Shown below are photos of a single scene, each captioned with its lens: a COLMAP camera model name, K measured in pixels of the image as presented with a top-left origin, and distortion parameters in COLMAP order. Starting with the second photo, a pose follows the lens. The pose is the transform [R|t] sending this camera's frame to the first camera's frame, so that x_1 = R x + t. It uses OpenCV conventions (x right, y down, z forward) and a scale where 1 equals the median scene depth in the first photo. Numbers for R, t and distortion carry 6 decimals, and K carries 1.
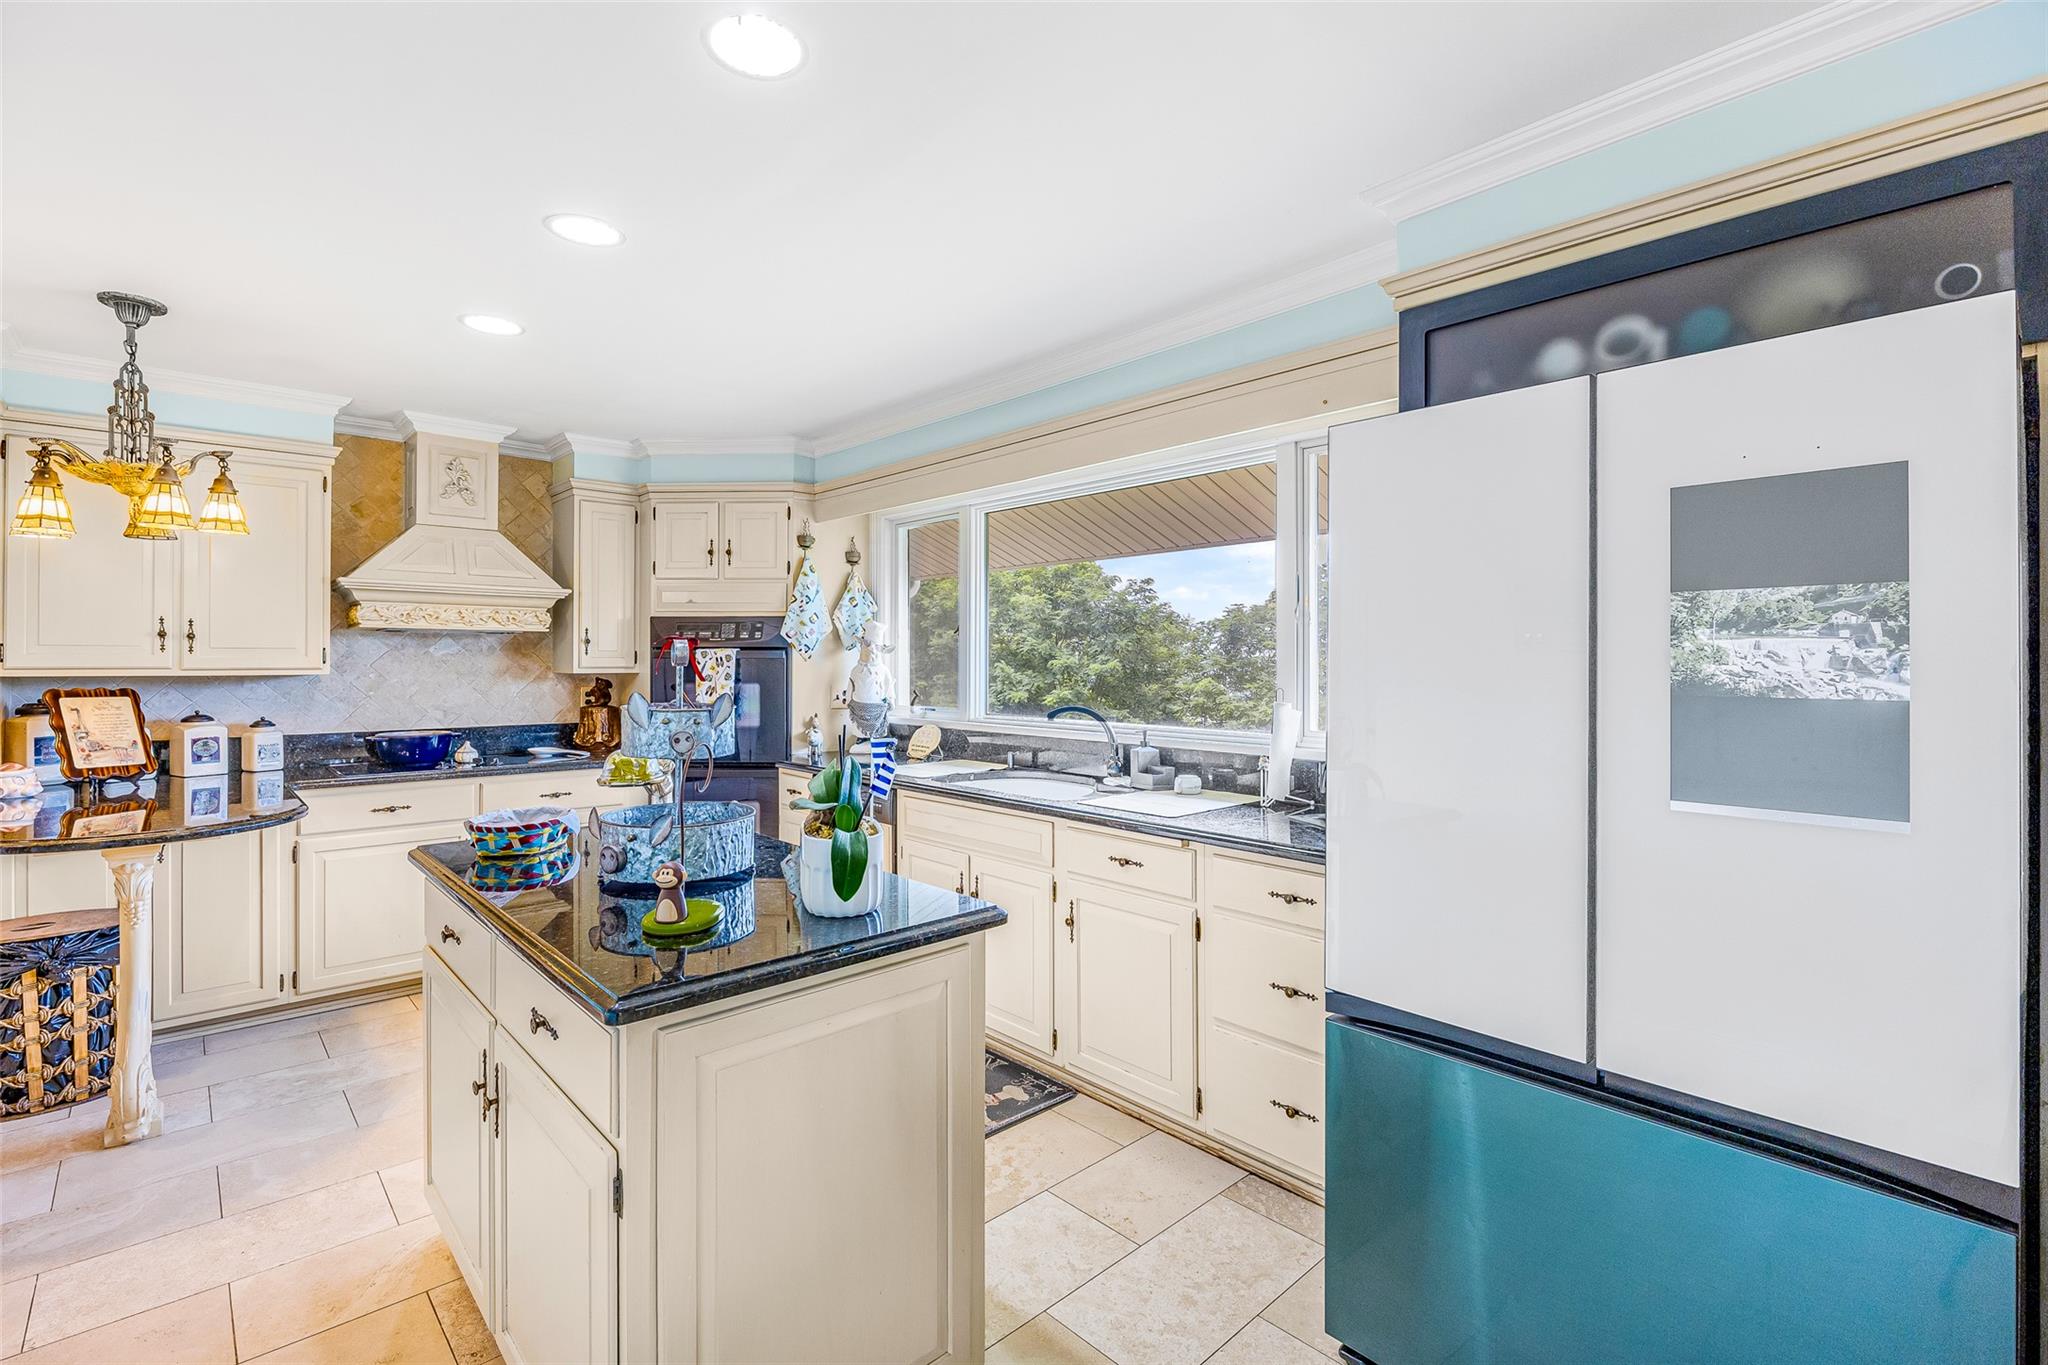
lens RADIAL K [[942.5, 0, 1020.5], [0, 942.5, 657.2], [0, 0, 1]] dist [-0.002301, -0.000291]
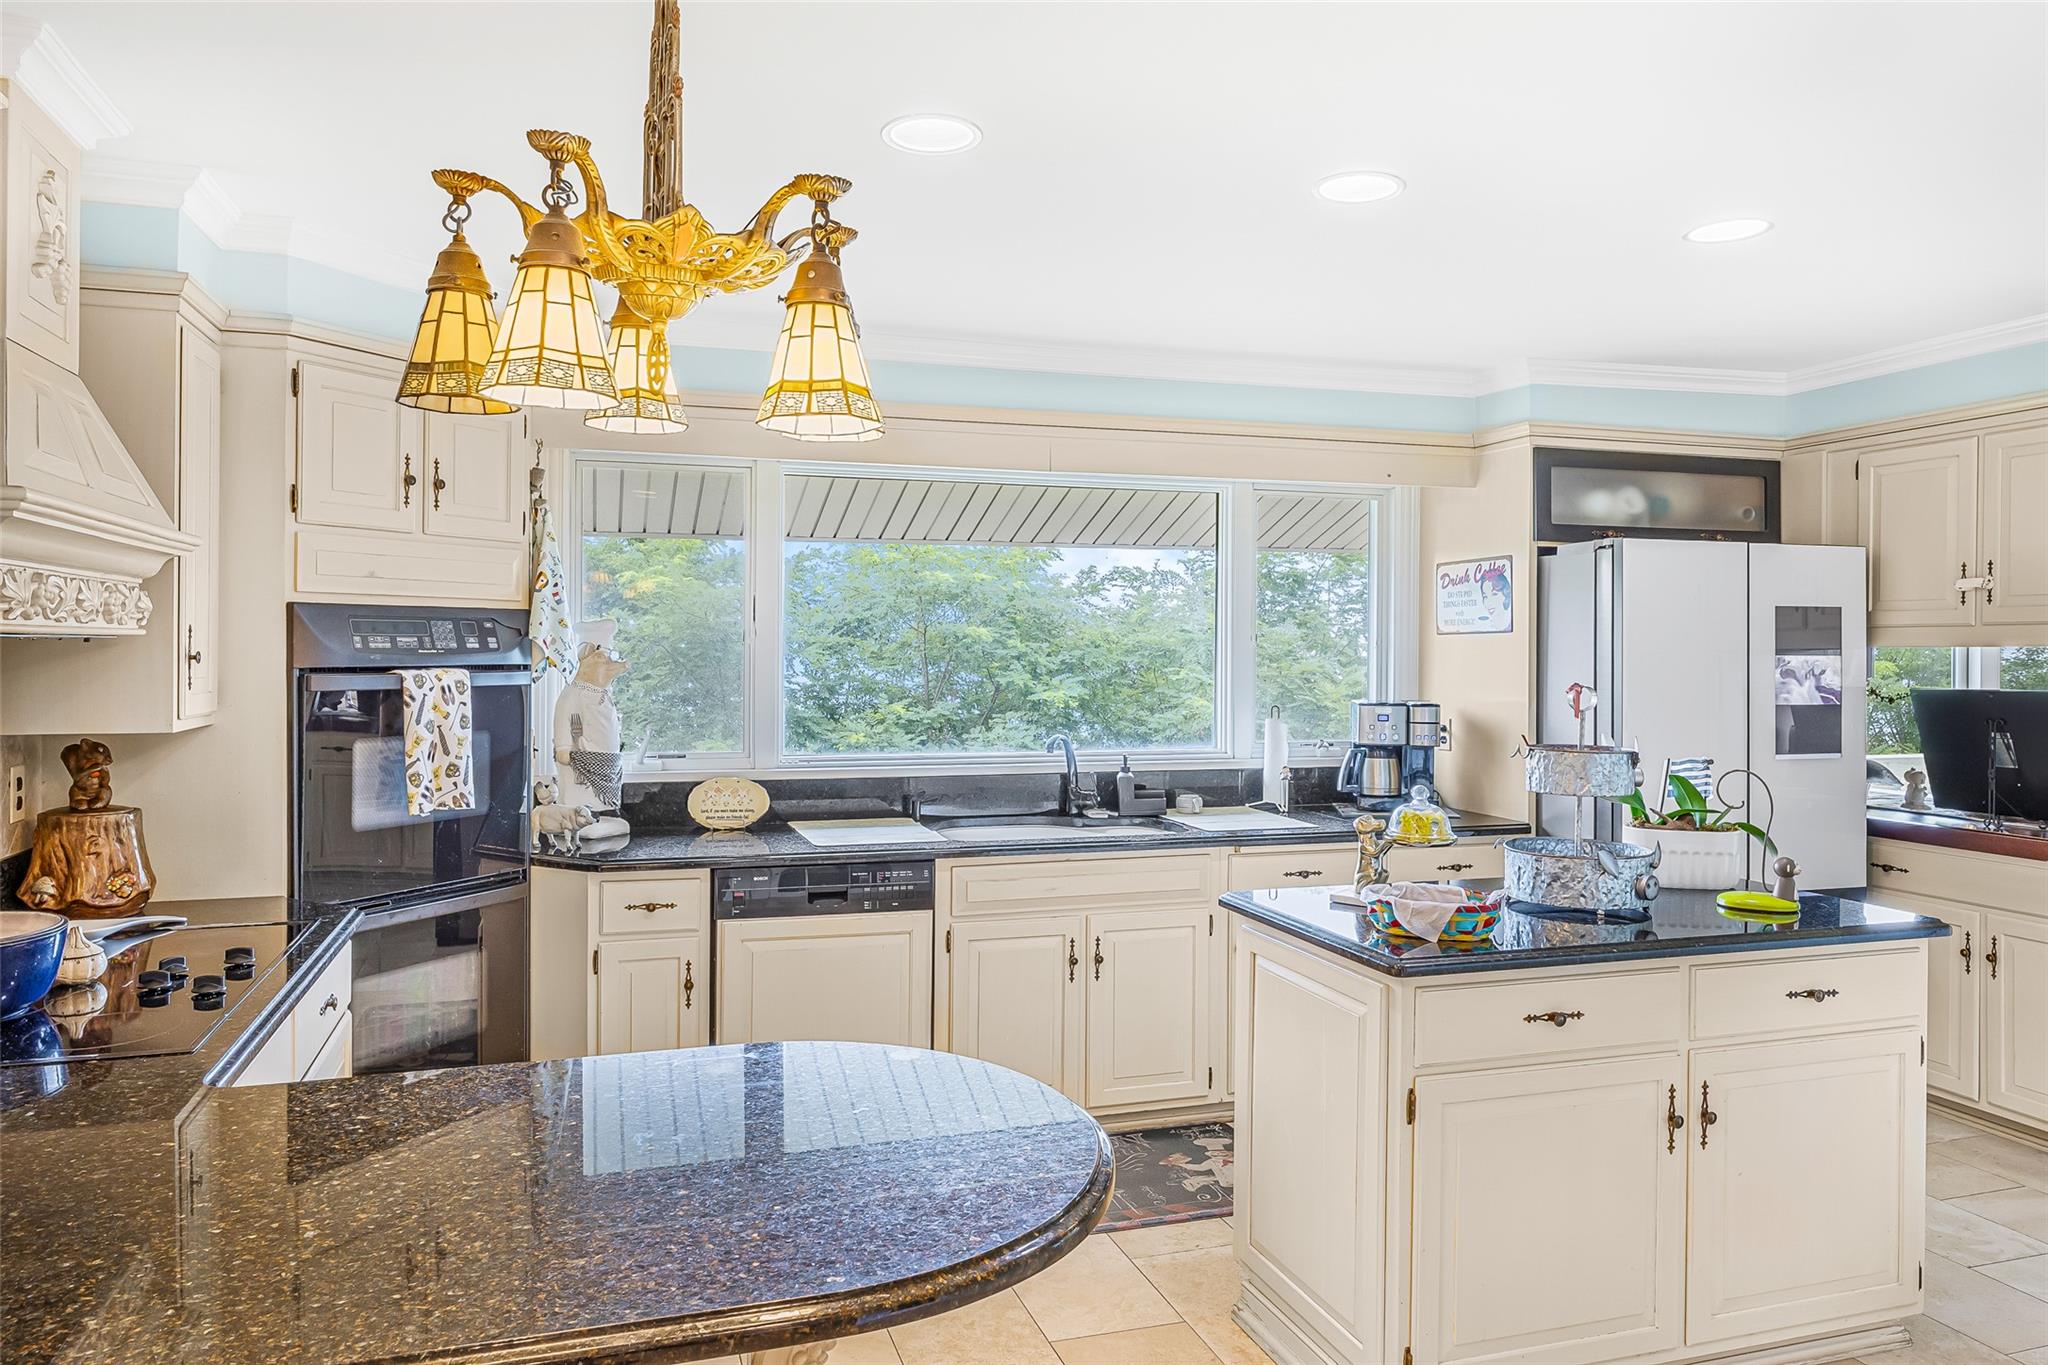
lens RADIAL K [[1326.7, 0, 1016.9], [0, 1326.7, 653.2], [0, 0, 1]] dist [0.038345, 0.000583]
pose [[0.421095, 0.000436, 0.907016, -0.858339], [-0.006471, 0.999976, 0.002523, -0.021978], [-0.906993, -0.006931, 0.421088, 0.402358]]
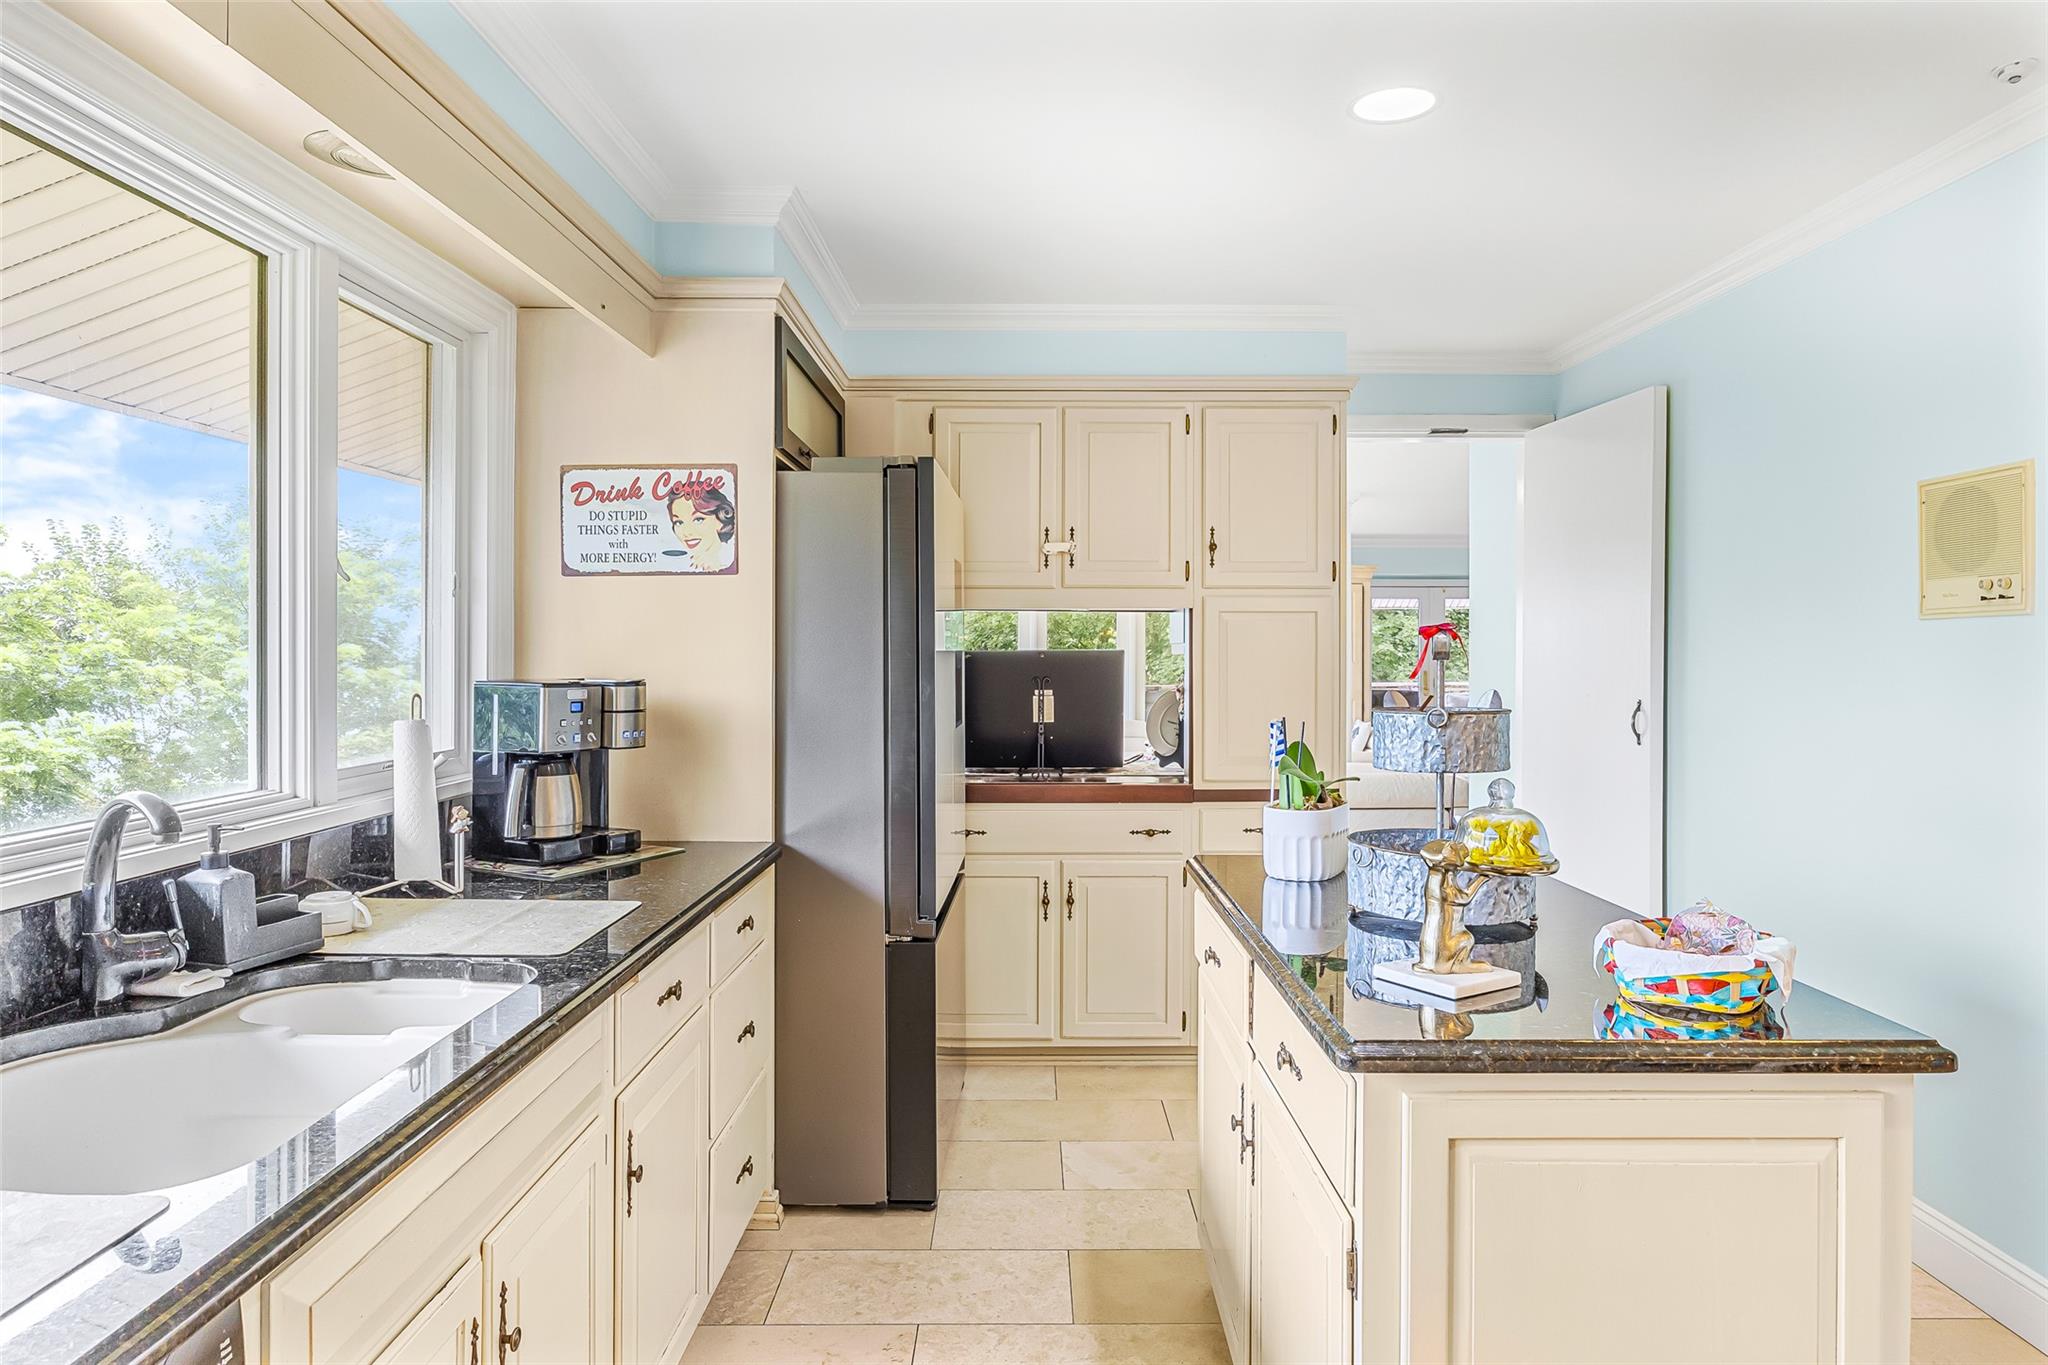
lens RADIAL K [[1283.8, 0, 1022.6], [0, 1283.8, 655.8], [0, 0, 1]] dist [-0.001753, -0.000806]
pose [[-0.728731, -0.003240, 0.684792, -0.369042], [-0.001931, 0.999995, 0.002676, 0.002797], [-0.684797, 0.000628, -0.728733, 0.871591]]
